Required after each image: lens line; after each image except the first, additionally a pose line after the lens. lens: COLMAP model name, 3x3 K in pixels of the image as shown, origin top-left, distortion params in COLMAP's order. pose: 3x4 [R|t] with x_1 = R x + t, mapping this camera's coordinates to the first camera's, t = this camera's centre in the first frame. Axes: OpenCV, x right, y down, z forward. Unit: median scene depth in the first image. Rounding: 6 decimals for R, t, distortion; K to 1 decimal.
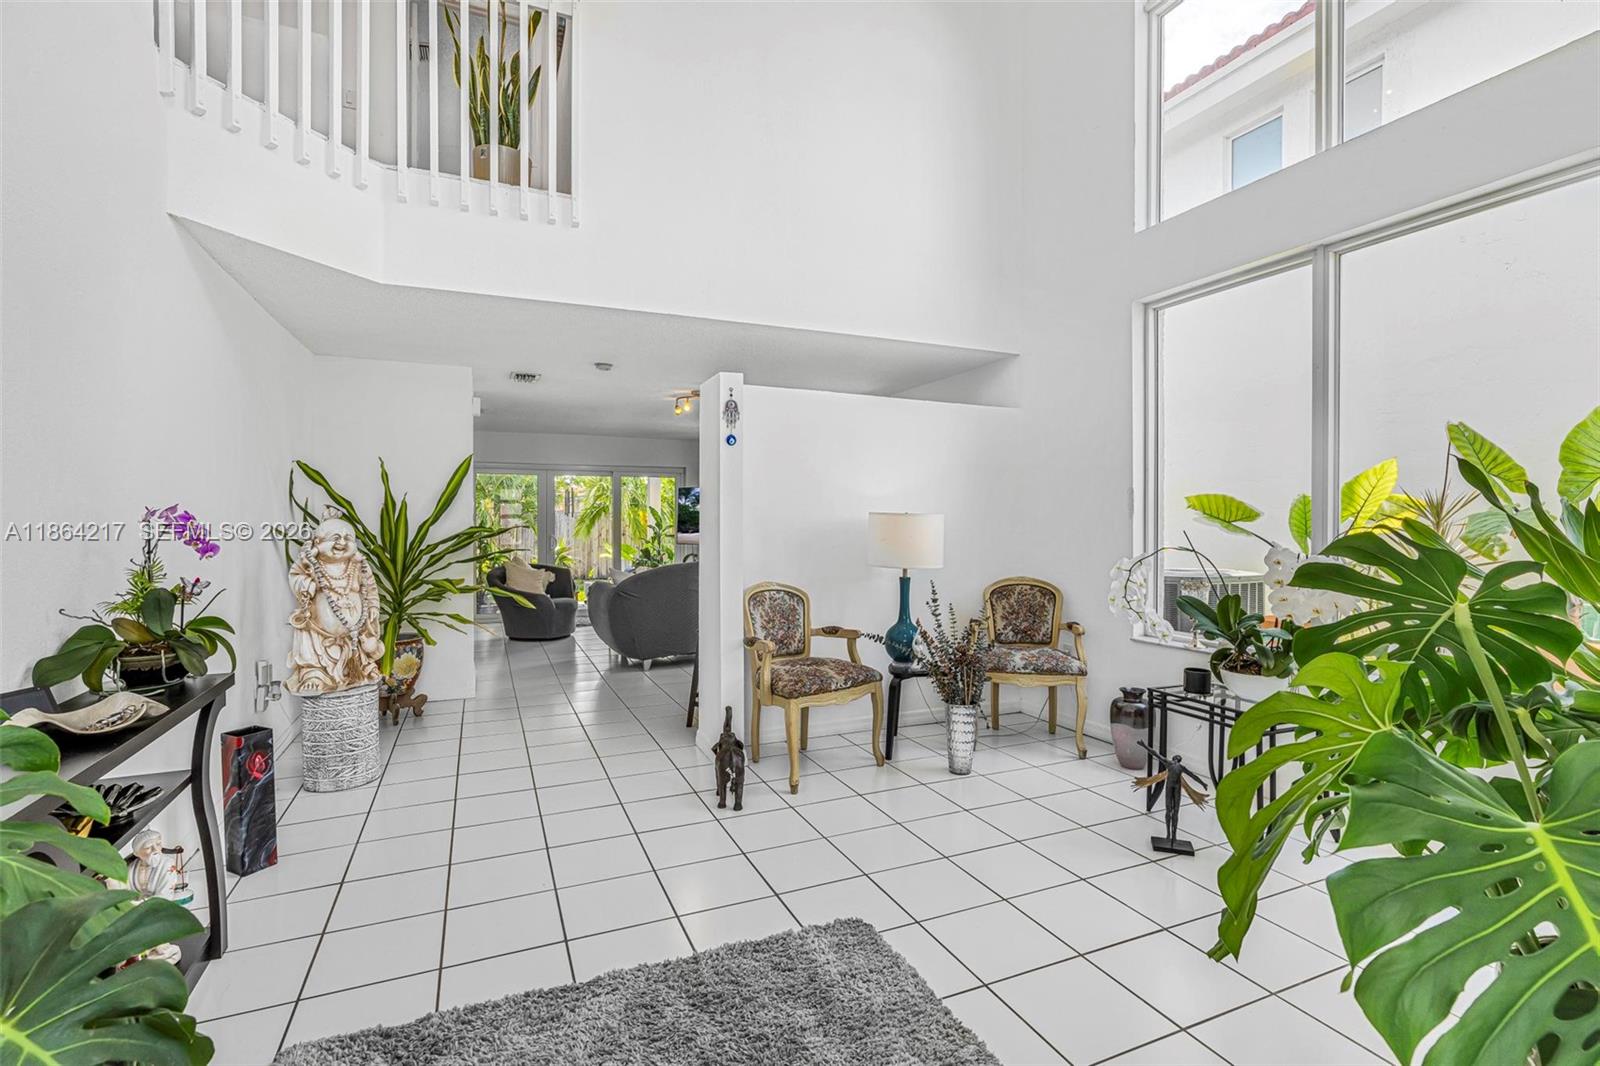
lens RADIAL K [[726.2, 0, 795.0], [0, 726.2, 533.3], [0, 0, 1]] dist [0.003759, 0.000241]
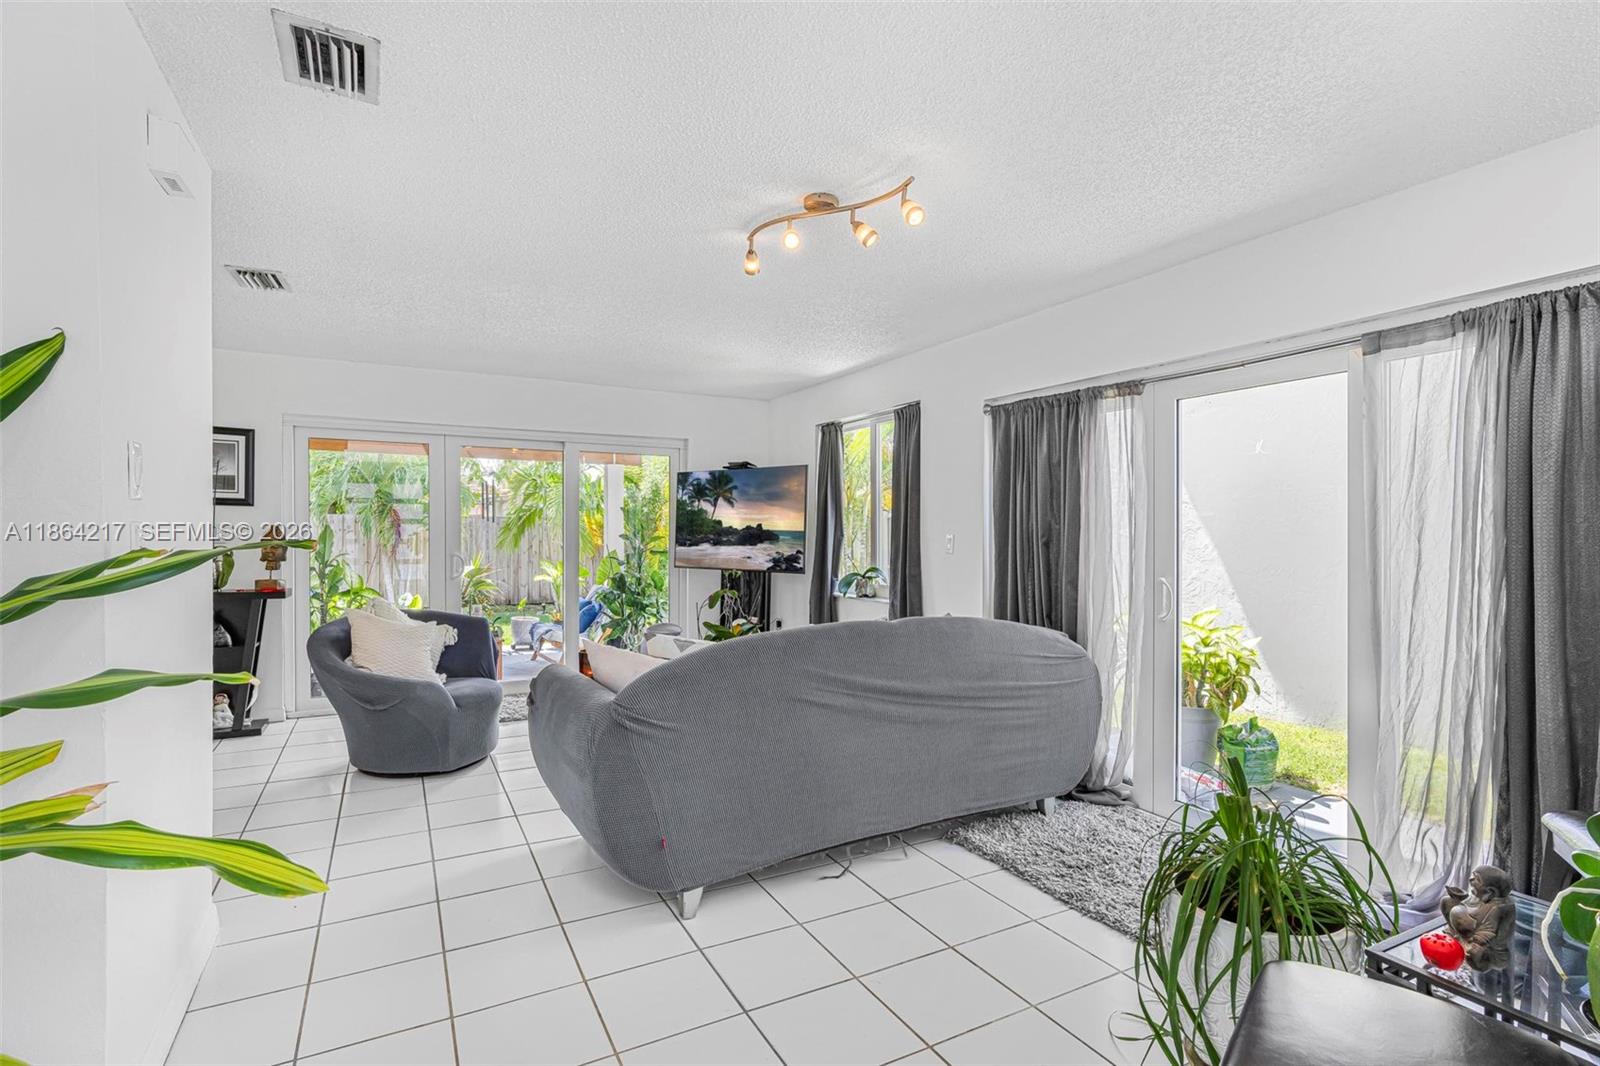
lens RADIAL K [[756.0, 0, 795.3], [0, 756.0, 536.0], [0, 0, 1]] dist [-0.001717, 0.000011]
pose [[0.996606, 0.002398, 0.082280, -0.106663], [-0.001642, 0.999956, -0.009246, -0.004204], [-0.082298, 0.009079, 0.996566, 0.349488]]
